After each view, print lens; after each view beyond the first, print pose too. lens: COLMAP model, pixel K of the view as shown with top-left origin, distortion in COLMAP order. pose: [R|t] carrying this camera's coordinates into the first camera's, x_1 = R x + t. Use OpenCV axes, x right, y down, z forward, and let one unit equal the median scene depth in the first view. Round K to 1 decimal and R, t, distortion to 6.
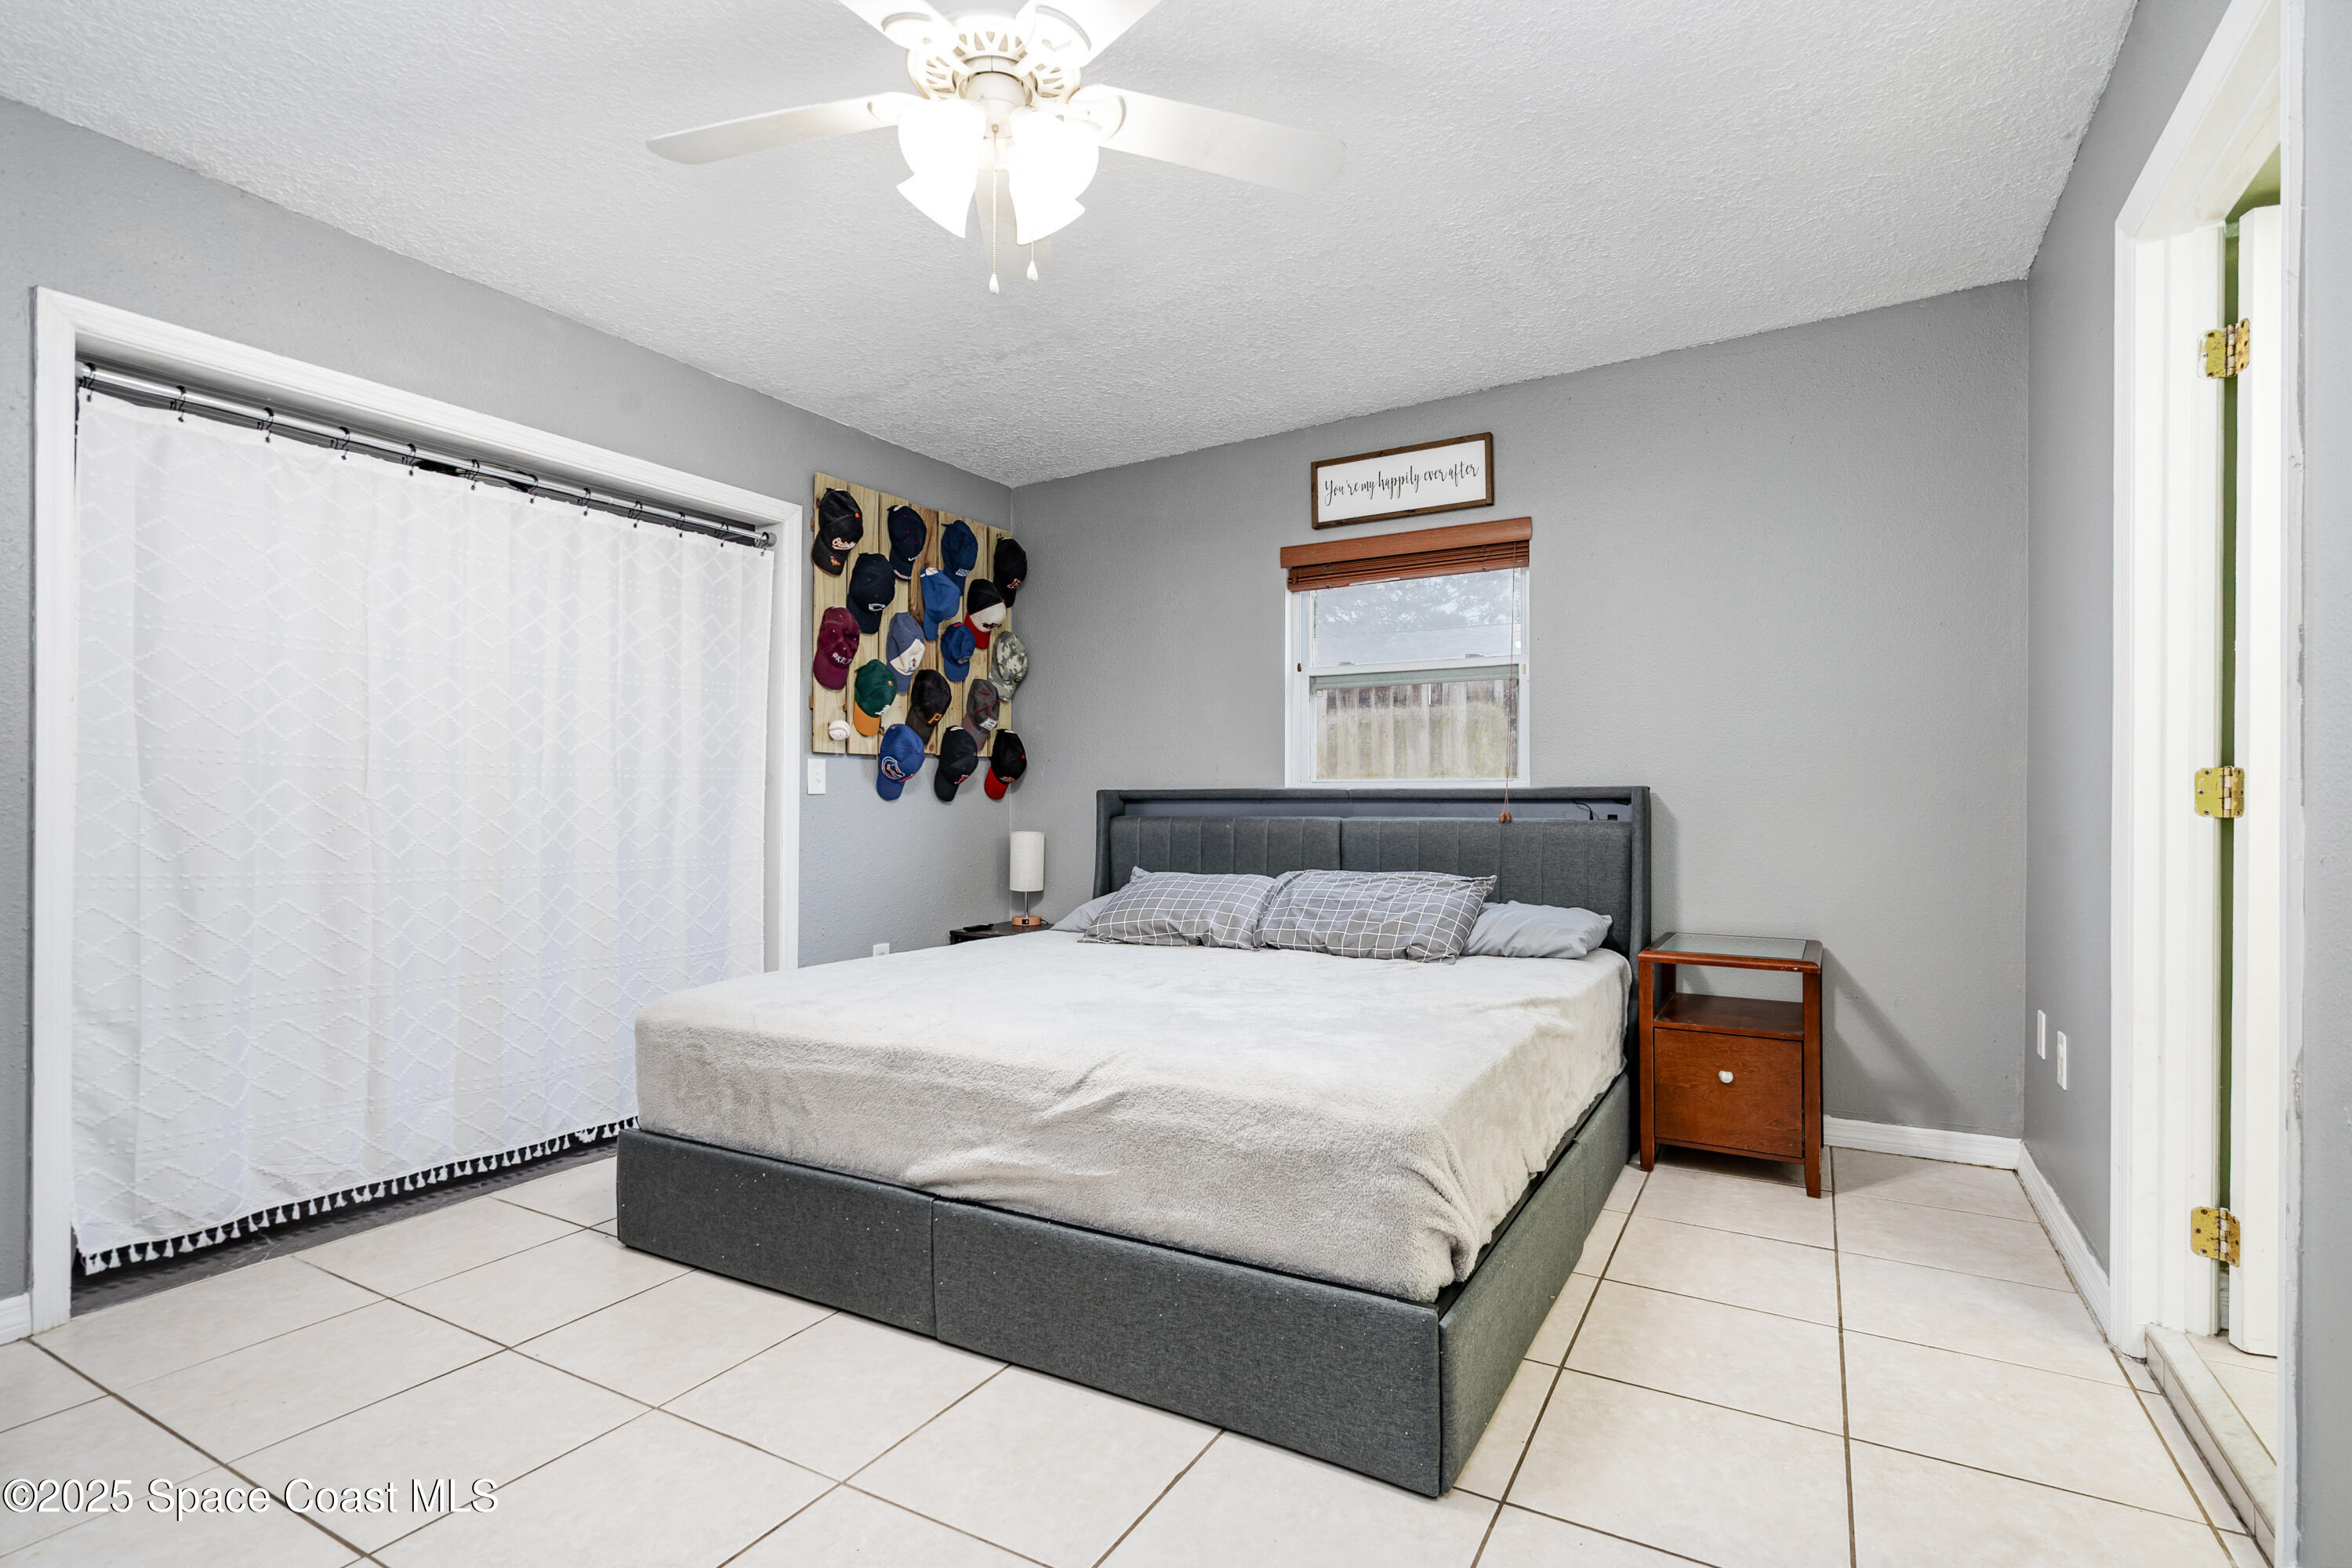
lens RADIAL K [[1078.1, 0, 1199.3], [0, 1078.1, 792.5], [0, 0, 1]] dist [-0.002086, -0.001949]
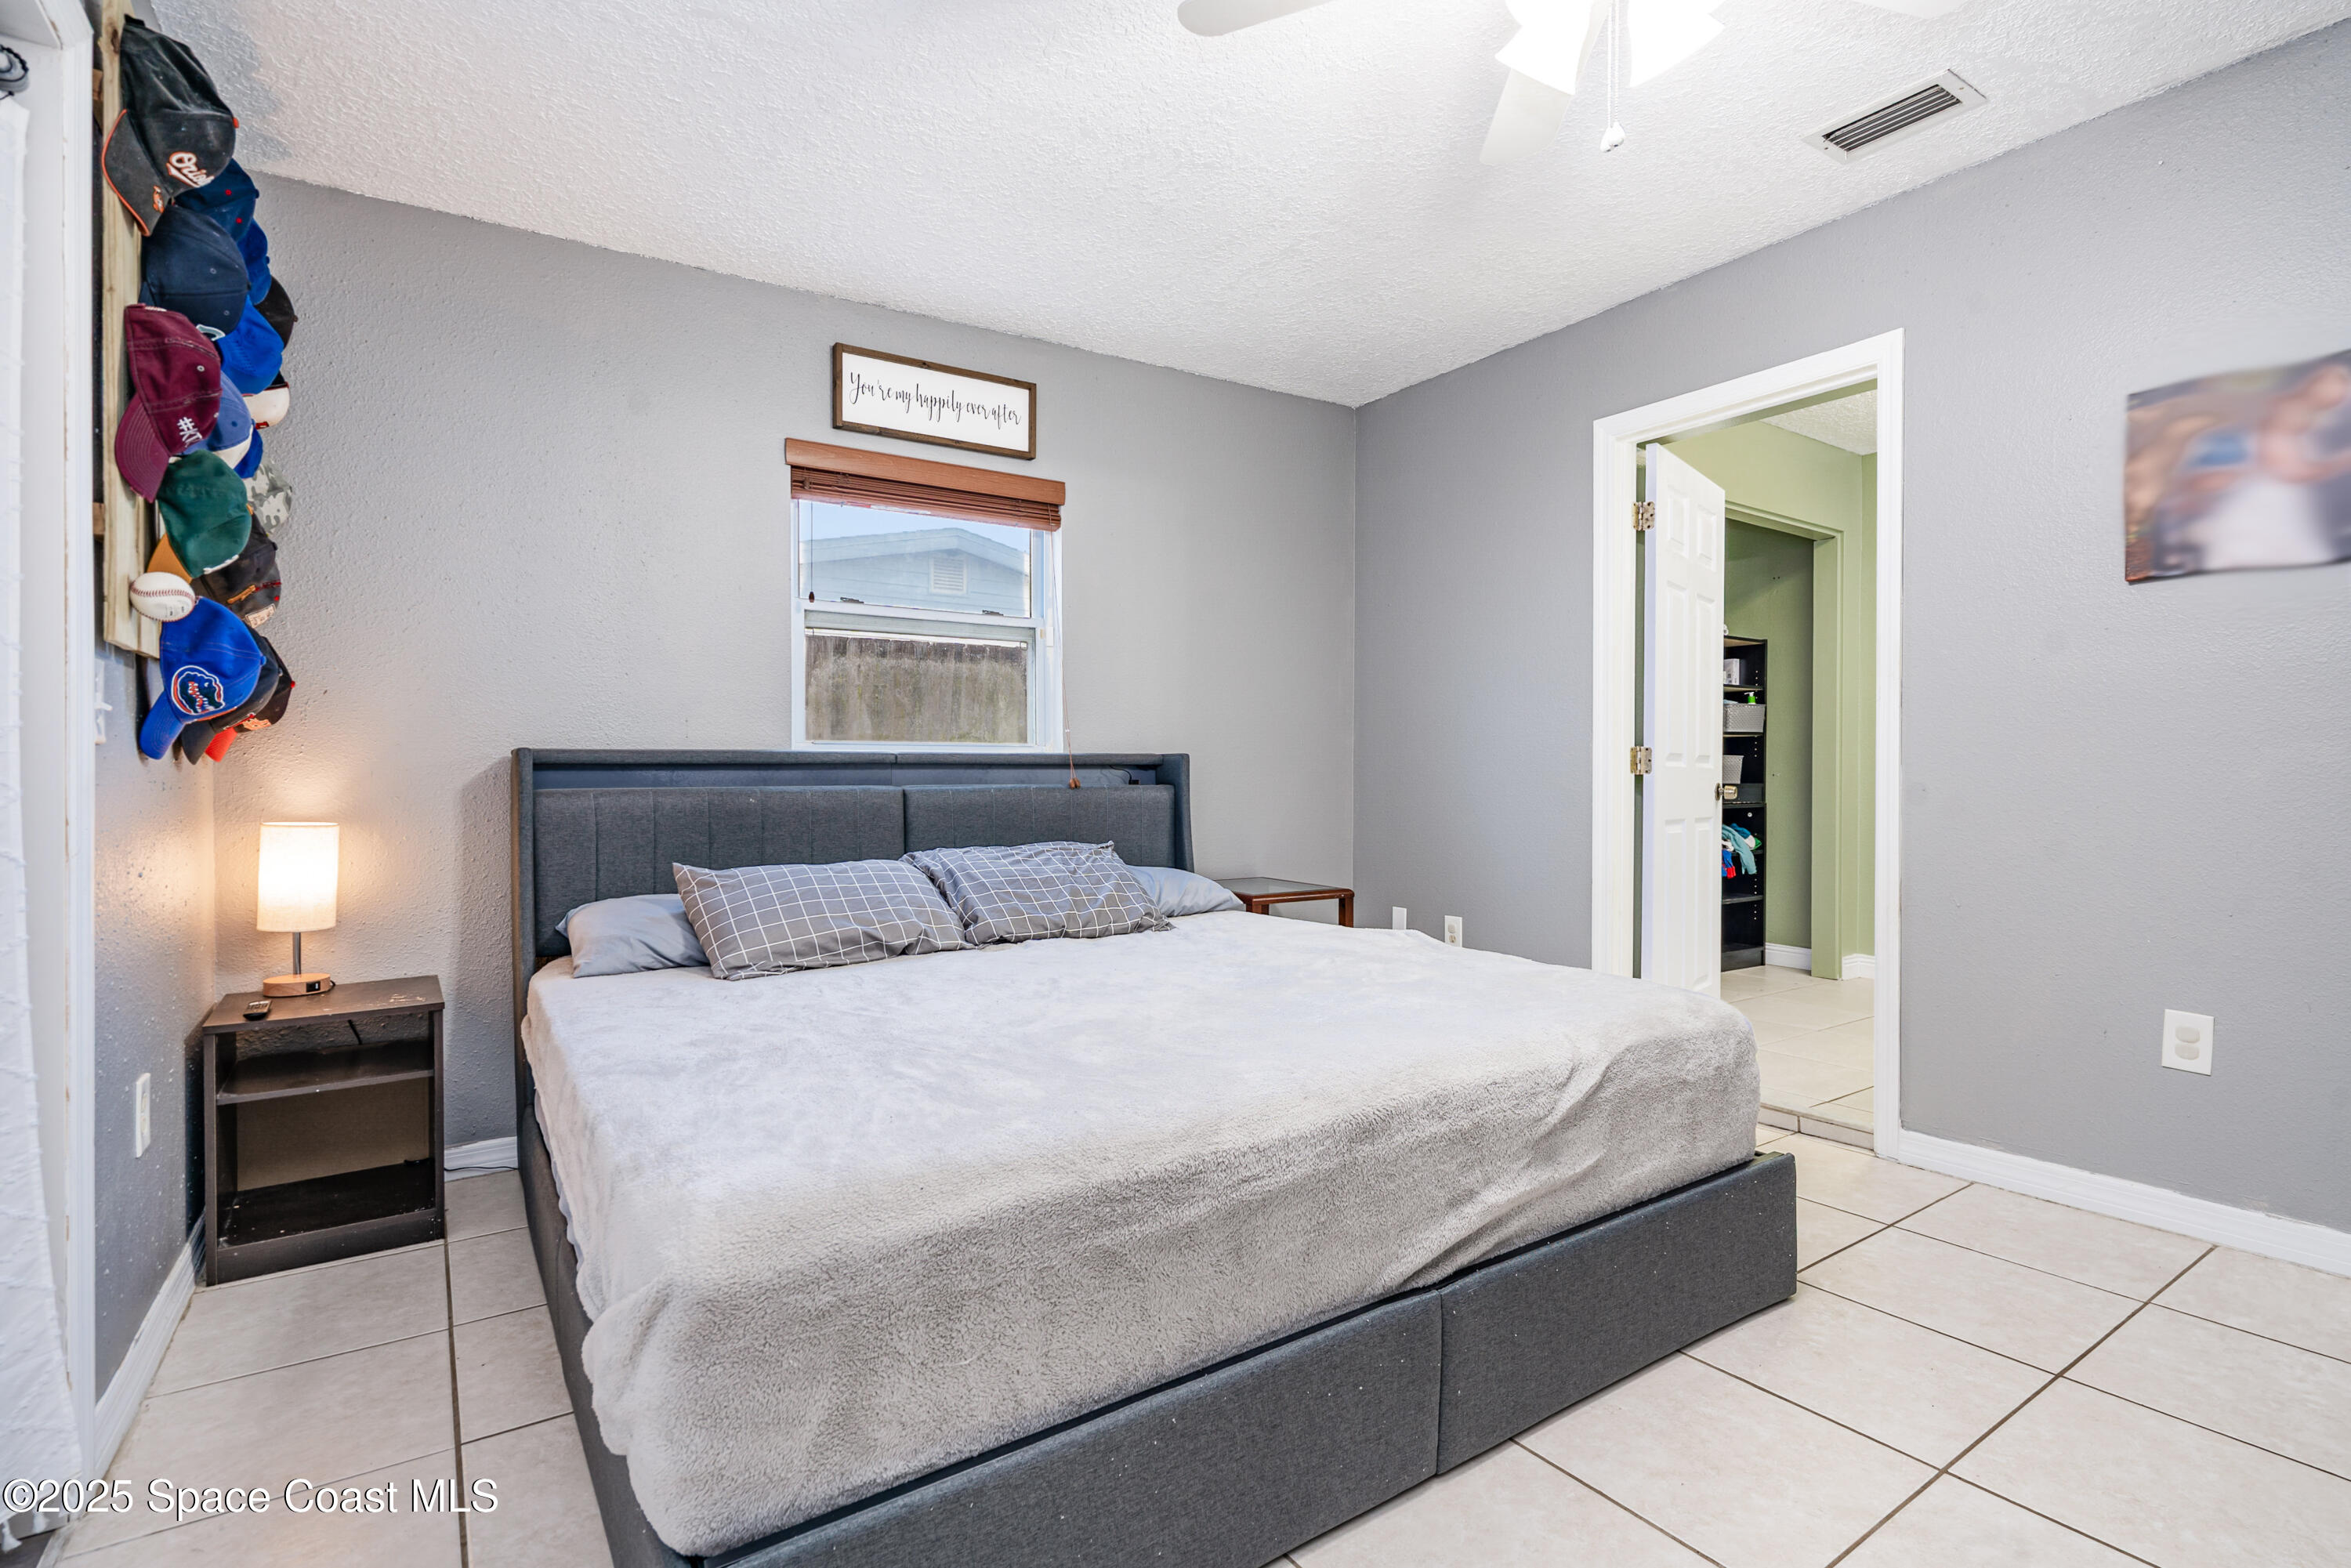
lens RADIAL K [[1077.6, 0, 1173.7], [0, 1077.6, 786.4], [0, 0, 1]] dist [-0.002086, -0.001949]
pose [[0.471683, -0.012974, 0.881673, -0.522790], [-0.004923, 0.999837, 0.017347, 0.008103], [-0.881755, -0.012522, 0.471542, 0.430145]]
